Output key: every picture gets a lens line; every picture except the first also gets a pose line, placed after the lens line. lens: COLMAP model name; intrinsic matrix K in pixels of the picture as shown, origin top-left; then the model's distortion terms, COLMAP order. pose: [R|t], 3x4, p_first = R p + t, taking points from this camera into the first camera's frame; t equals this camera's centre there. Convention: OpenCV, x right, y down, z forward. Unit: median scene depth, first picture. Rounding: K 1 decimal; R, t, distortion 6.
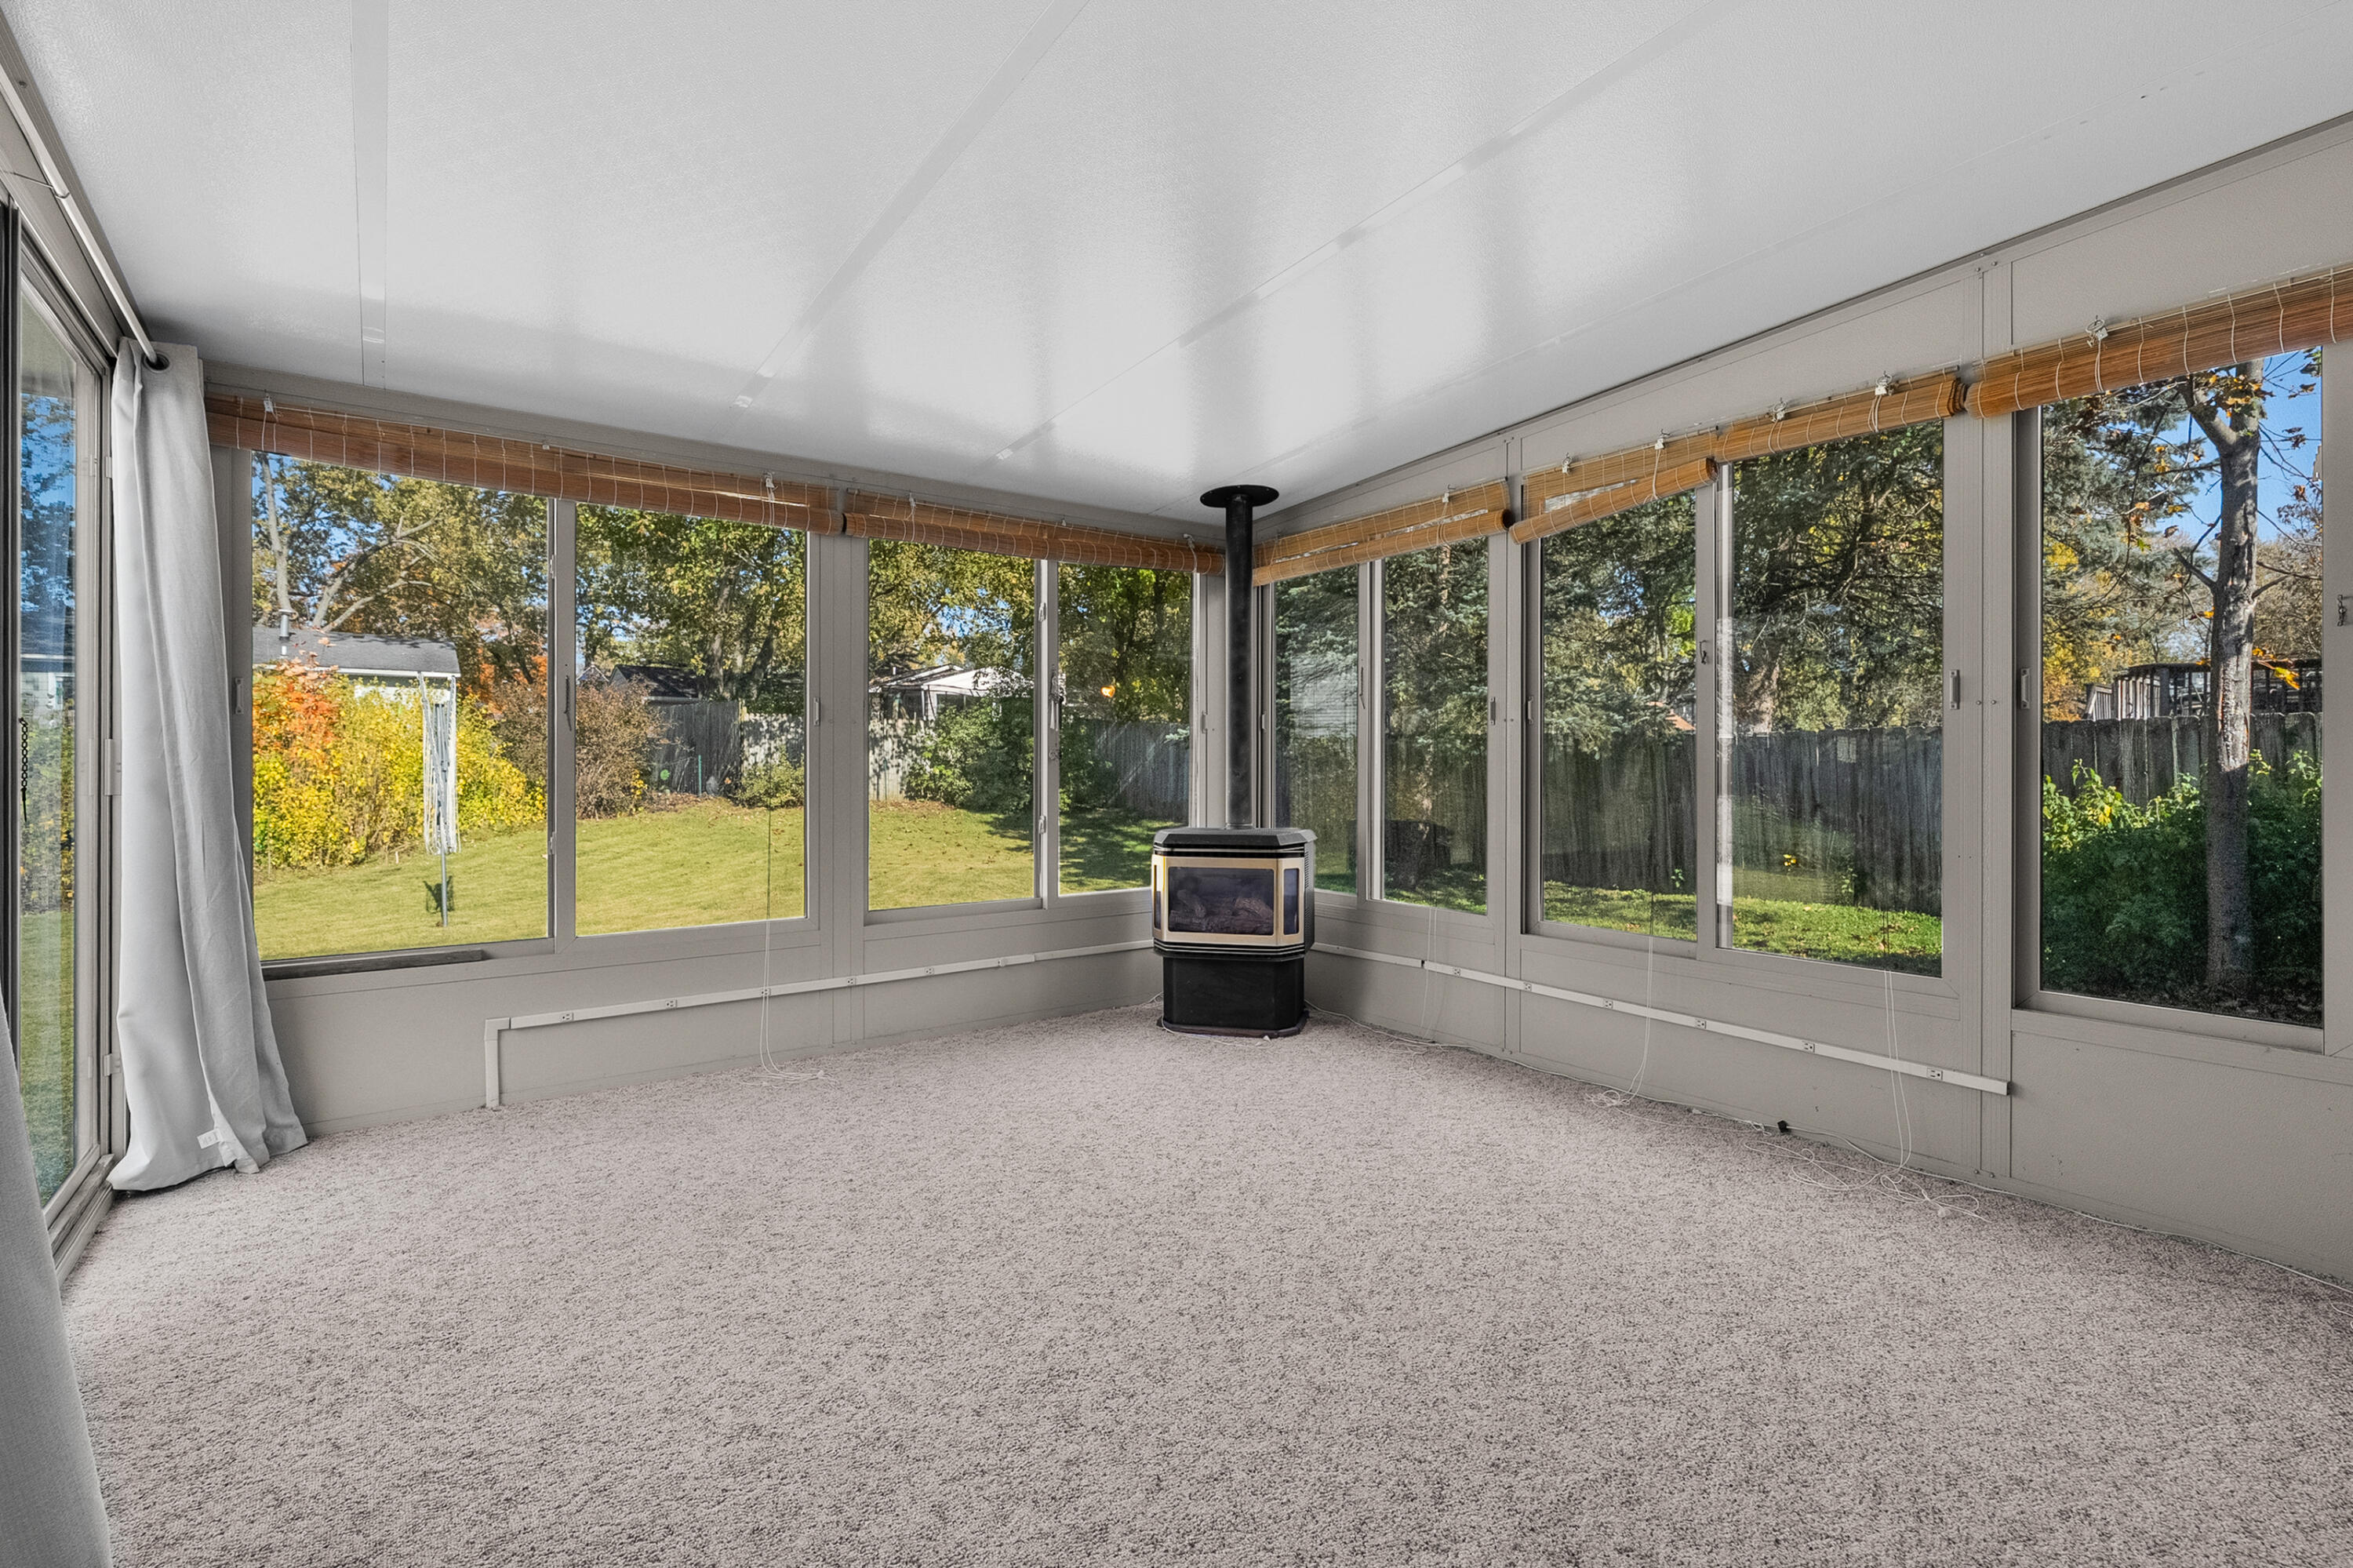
lens RADIAL K [[1069.3, 0, 1166.2], [0, 1069.3, 778.4], [0, 0, 1]] dist [-0.003010, 0.001192]
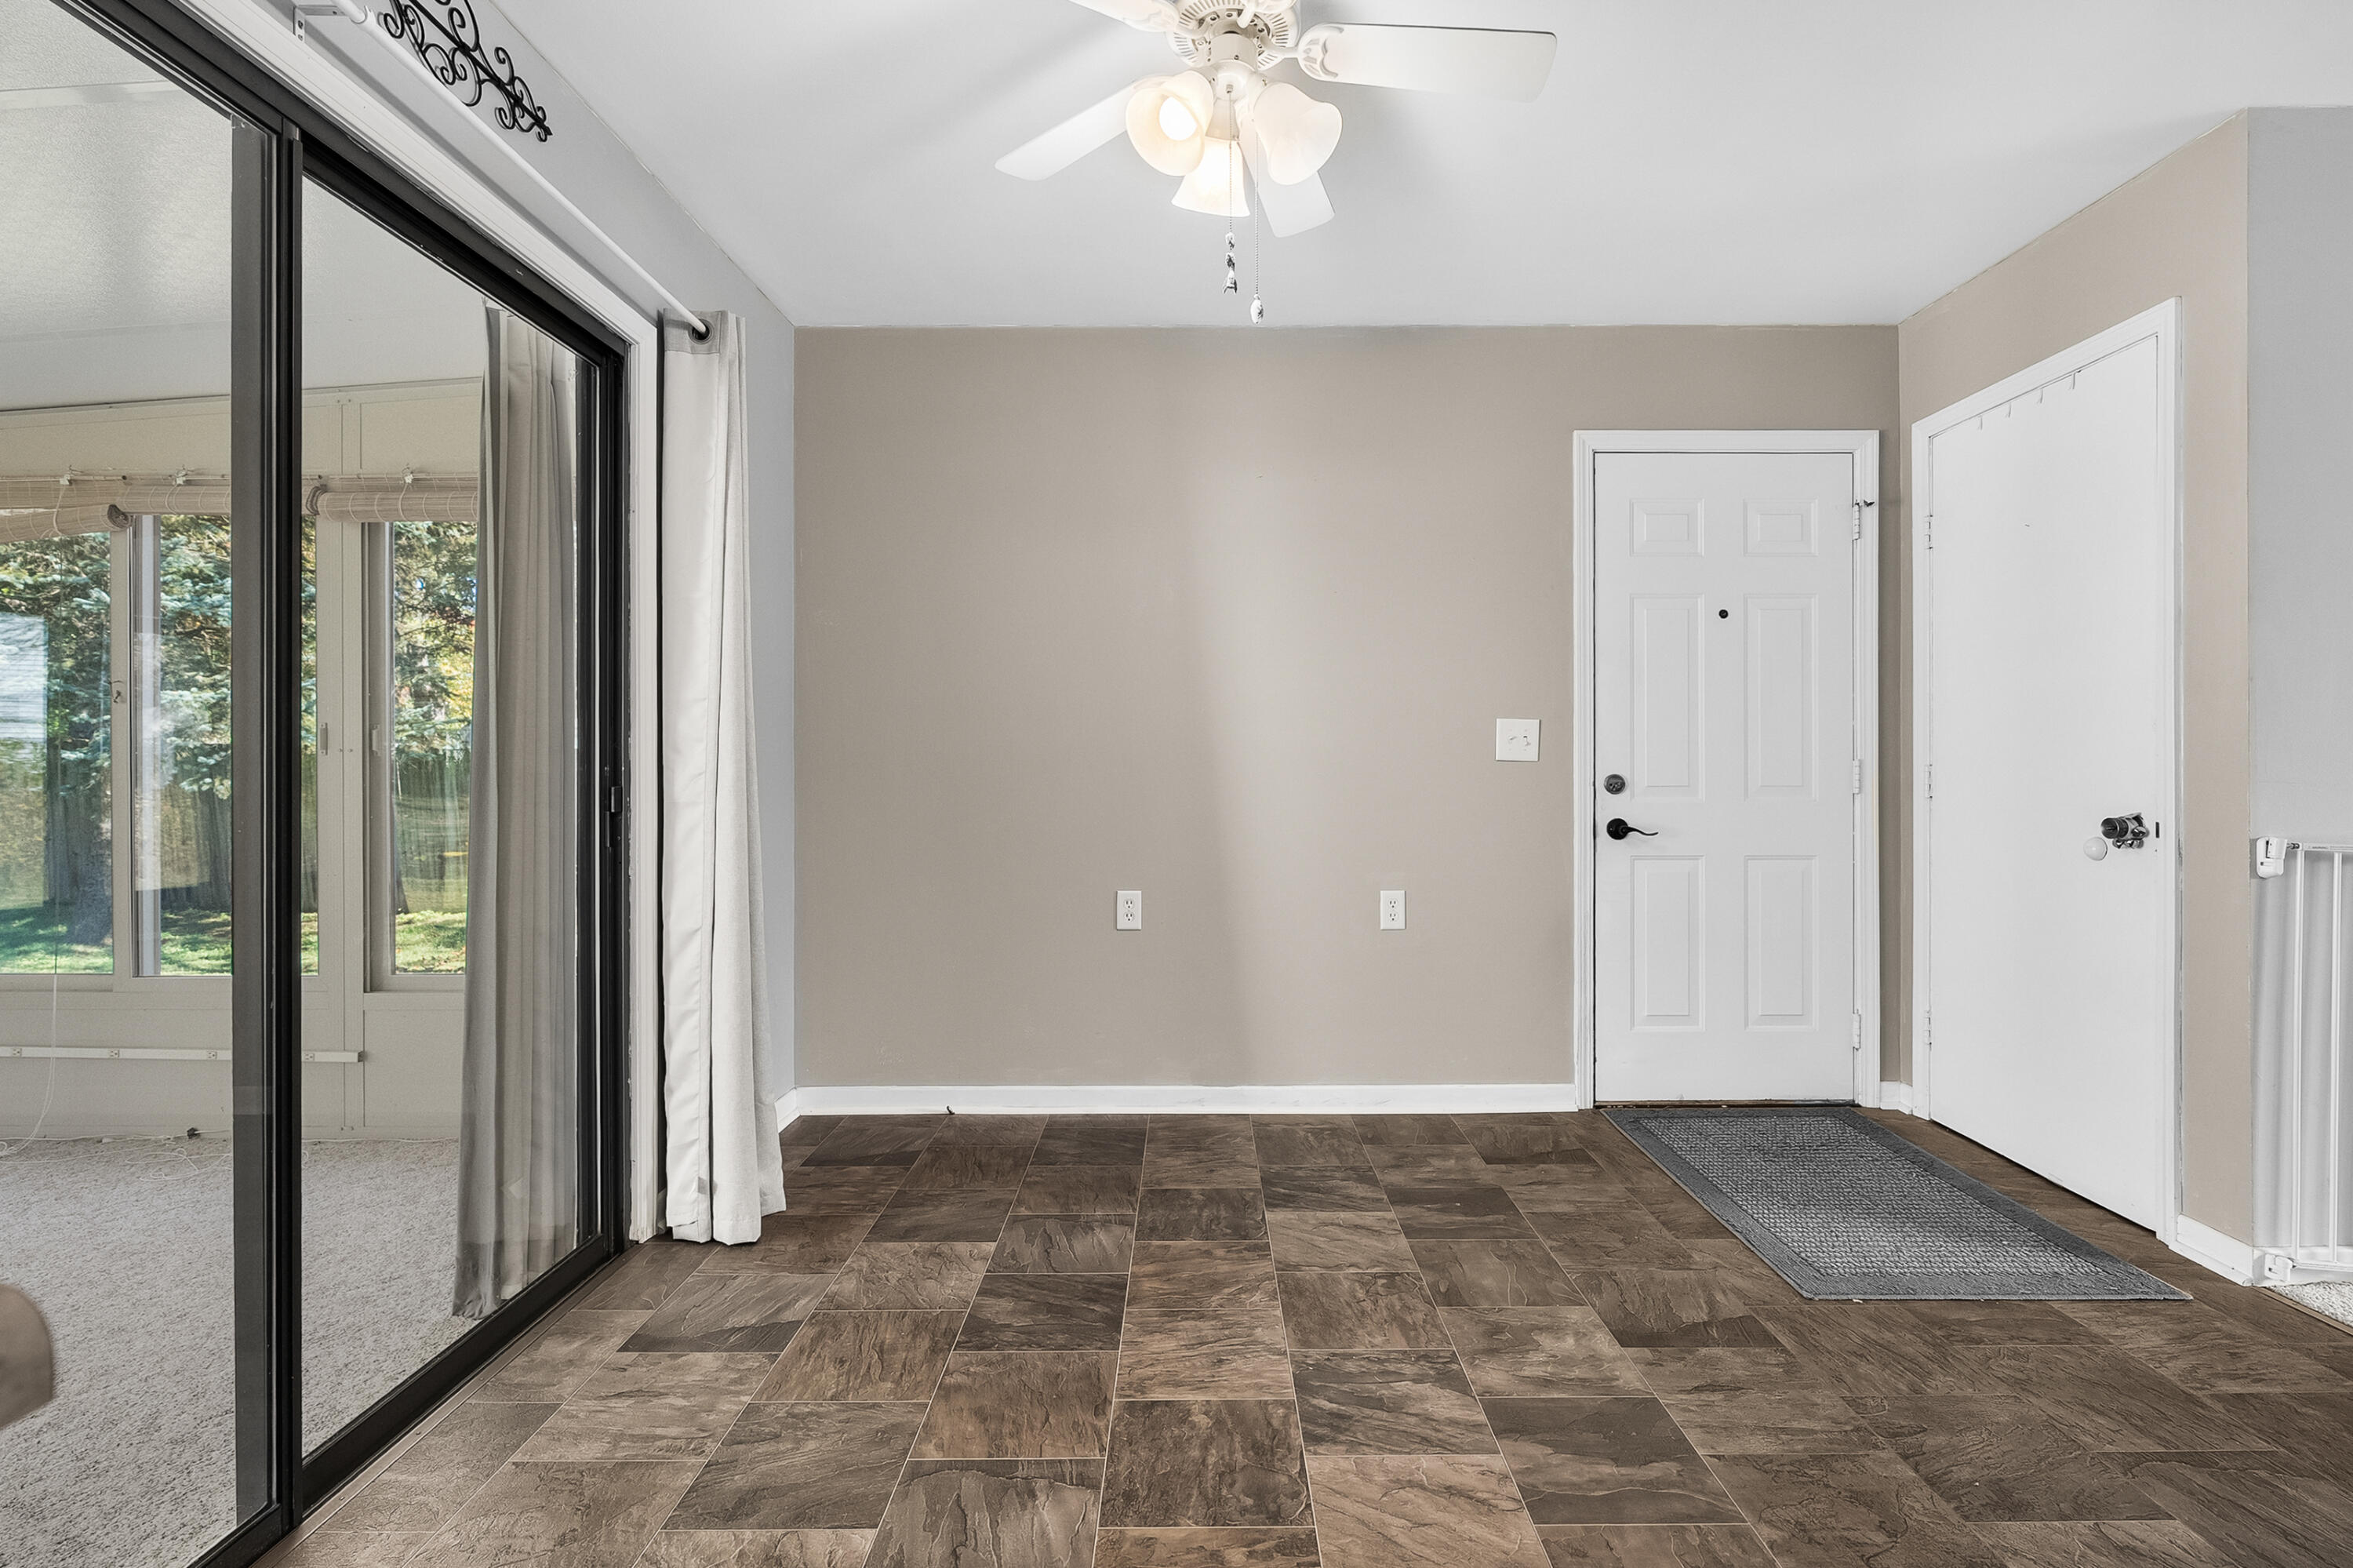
lens RADIAL K [[1069.3, 0, 1184.7], [0, 1069.3, 777.1], [0, 0, 1]] dist [-0.003010, 0.001192]
pose [[0.600152, -0.005240, 0.799869, 0.315785], [0.012763, 0.999914, -0.003025, -0.020612], [-0.799784, 0.012025, 0.600167, -0.467906]]
